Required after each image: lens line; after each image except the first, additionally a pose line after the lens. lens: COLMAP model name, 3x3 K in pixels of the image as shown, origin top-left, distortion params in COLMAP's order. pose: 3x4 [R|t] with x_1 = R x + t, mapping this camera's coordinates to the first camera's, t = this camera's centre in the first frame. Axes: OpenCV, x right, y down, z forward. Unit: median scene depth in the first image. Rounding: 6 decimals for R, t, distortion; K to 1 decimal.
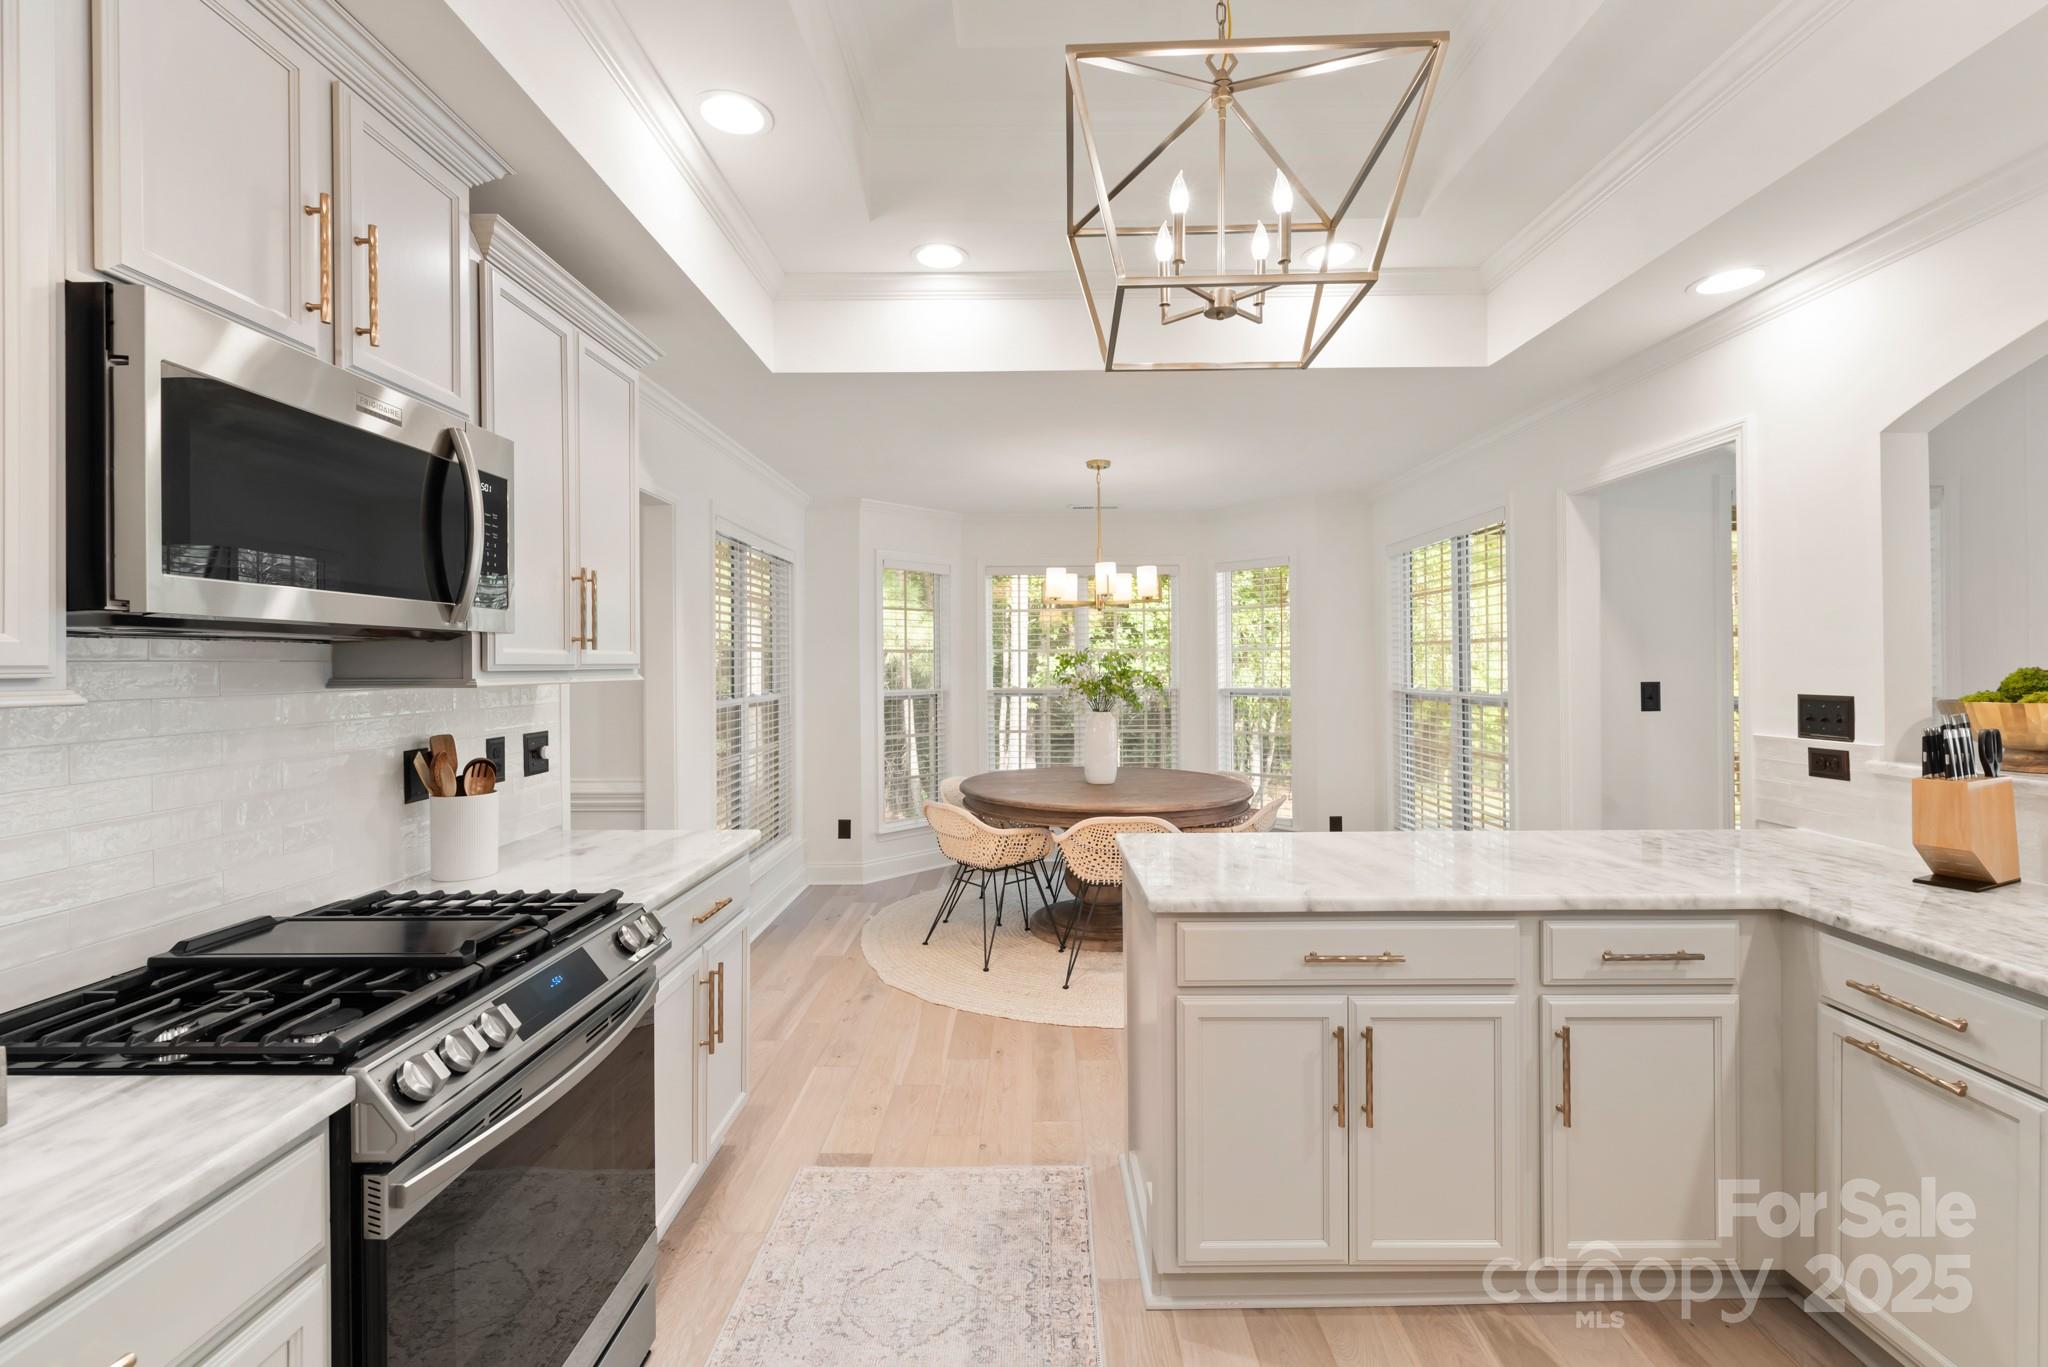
lens RADIAL K [[886.6, 0, 1009.1], [0, 886.6, 671.4], [0, 0, 1]] dist [0.006129, -0.003229]
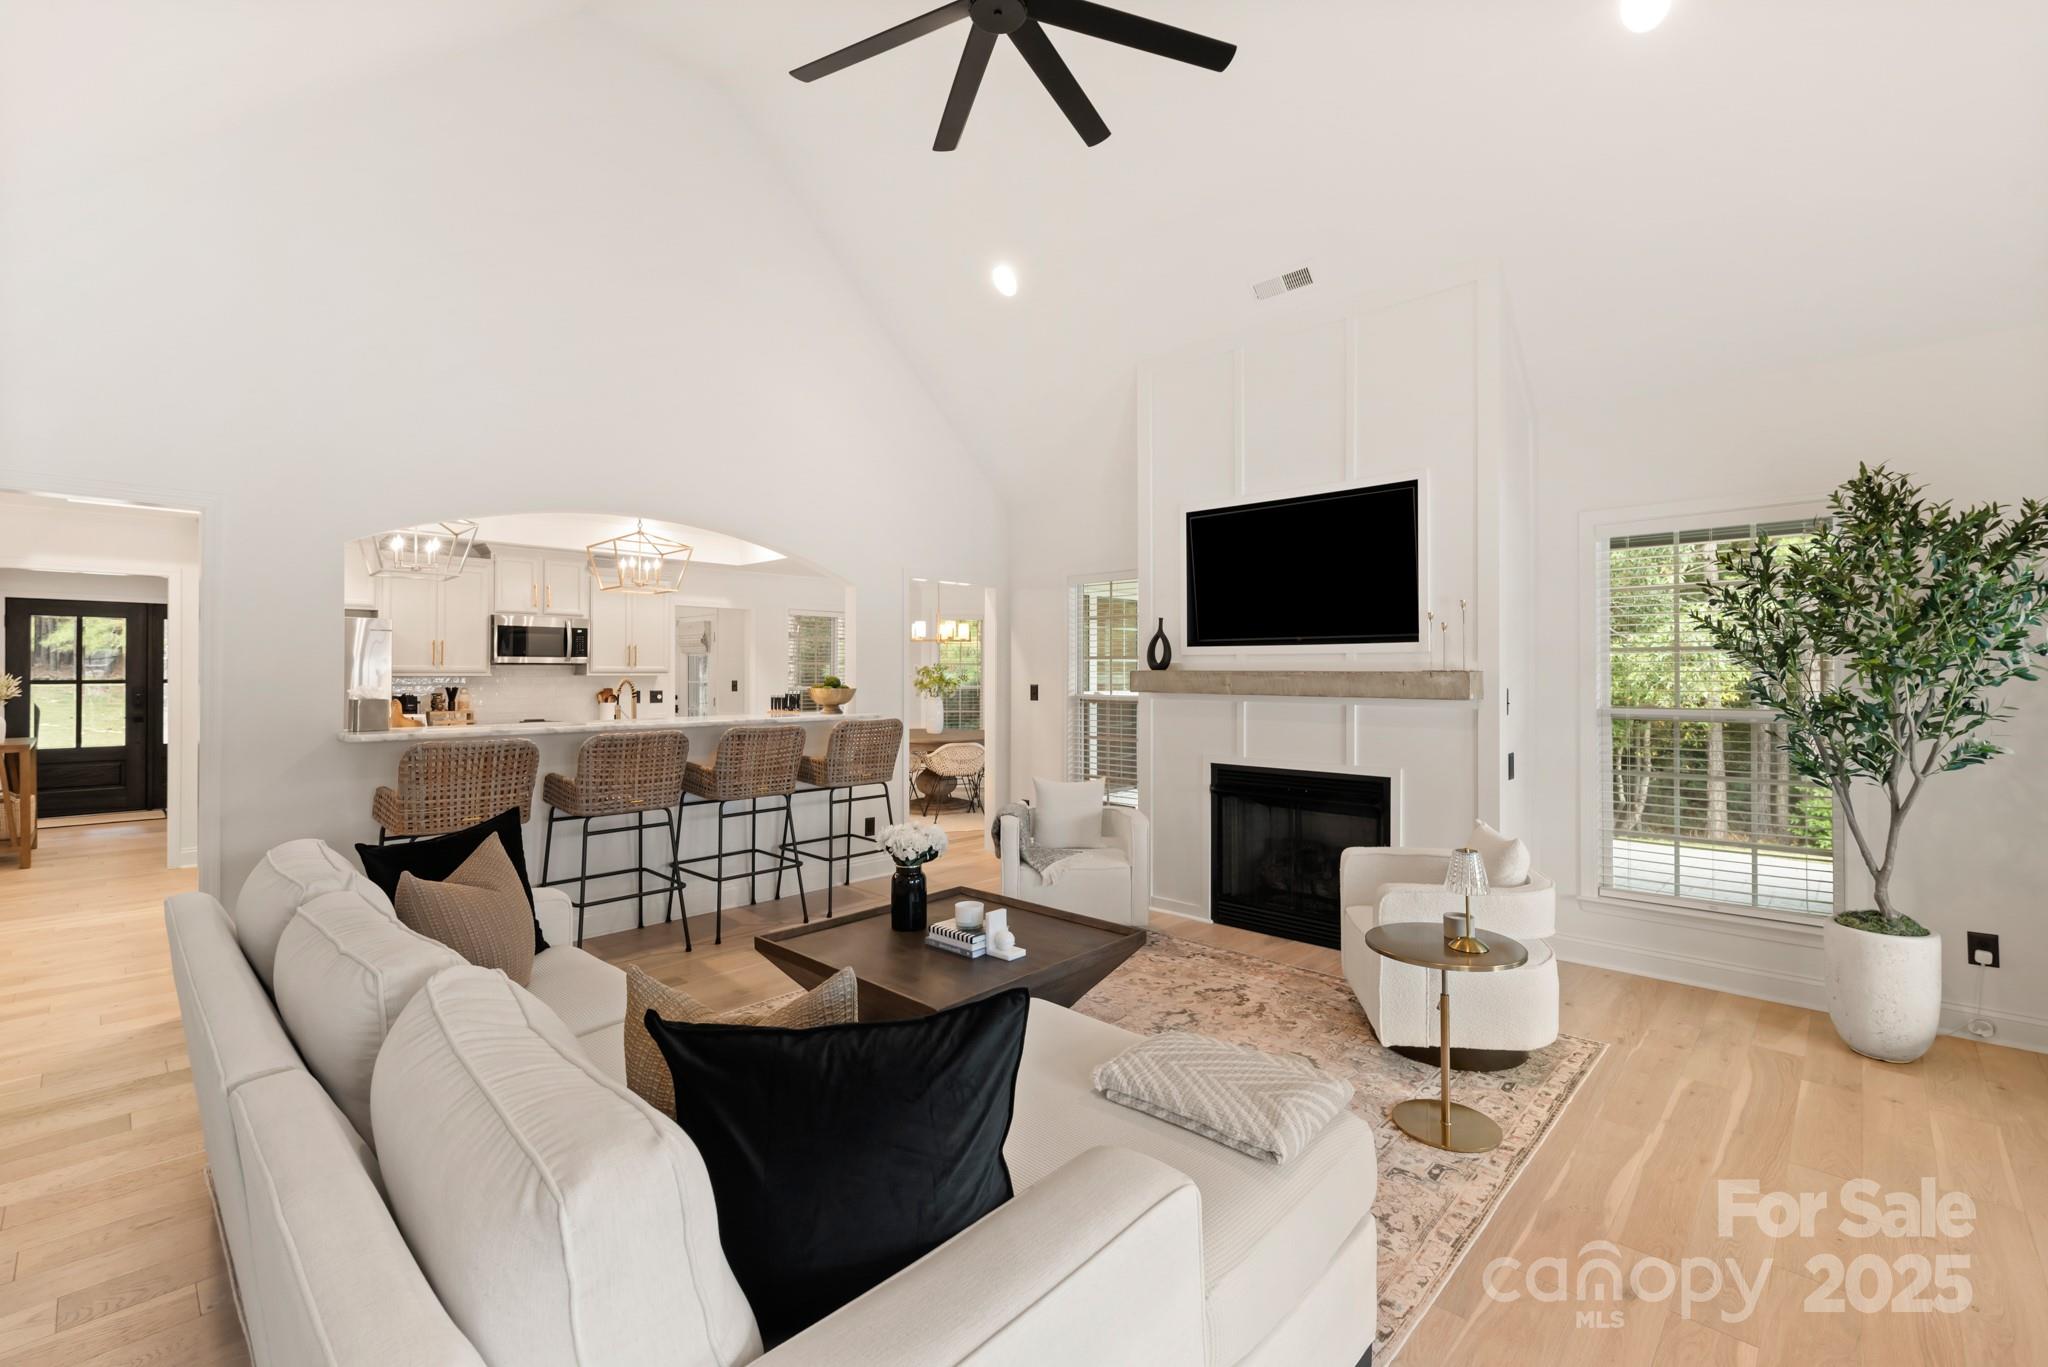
lens RADIAL K [[886.6, 0, 1030.7], [0, 886.6, 674.2], [0, 0, 1]] dist [0.006129, -0.003229]
pose [[0.733460, 0.010810, -0.679647, 1.513103], [-0.013726, 0.999905, 0.001091, -0.009614], [0.679594, 0.008528, 0.733539, -0.270136]]
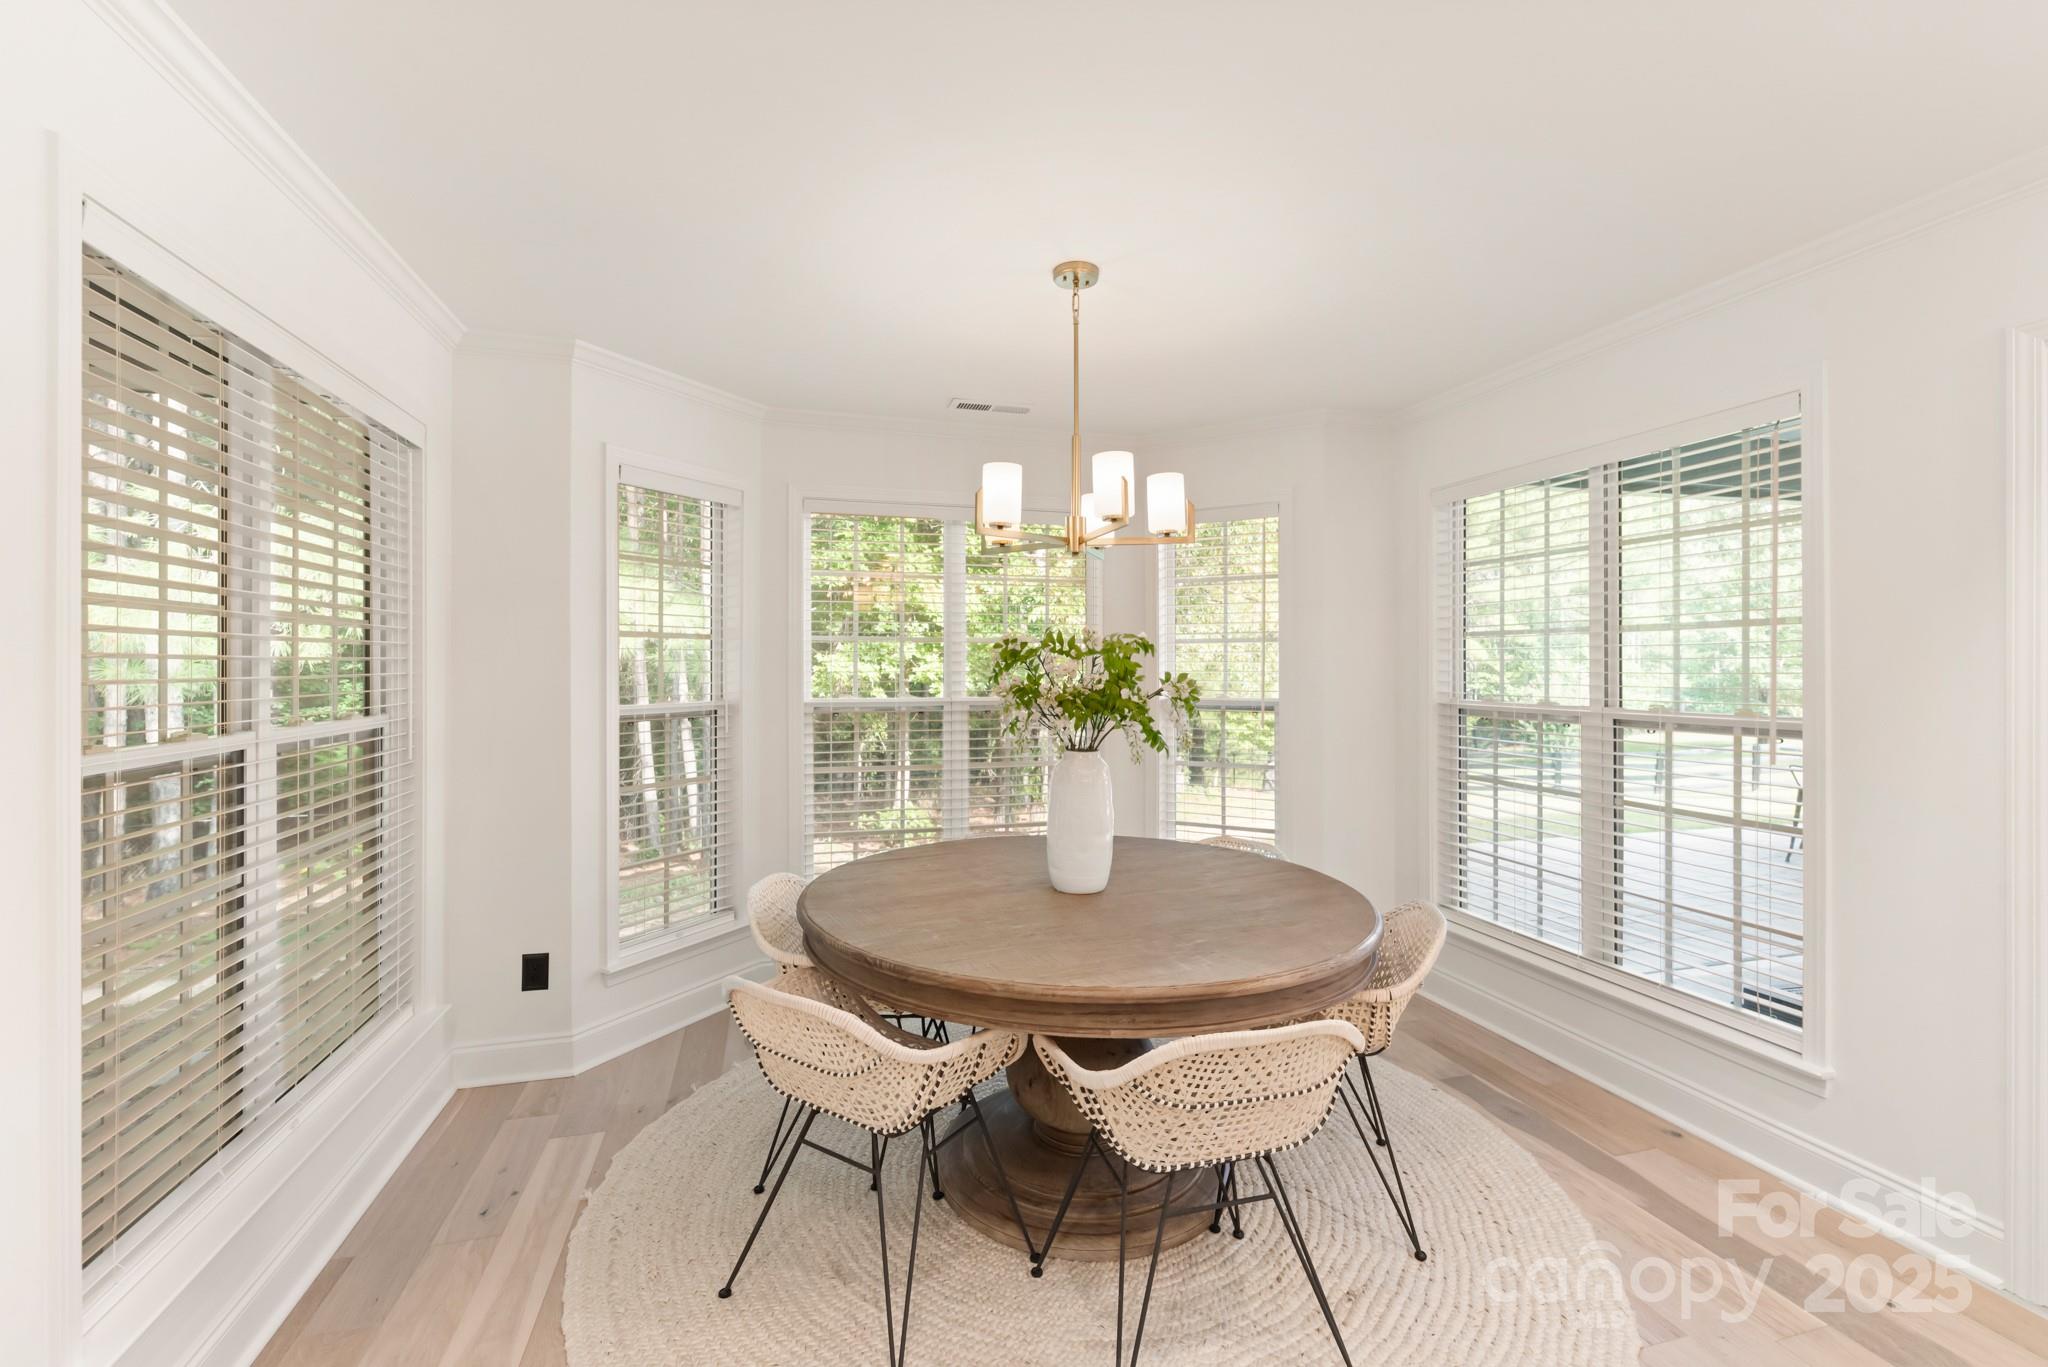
lens RADIAL K [[886.6, 0, 1019.1], [0, 886.6, 672.9], [0, 0, 1]] dist [0.006129, -0.003229]
pose [[0.956849, 0.005424, 0.290534, -0.078363], [-0.005013, 0.999985, -0.002157, 0.001275], [-0.290541, 0.000608, 0.956862, 0.495813]]
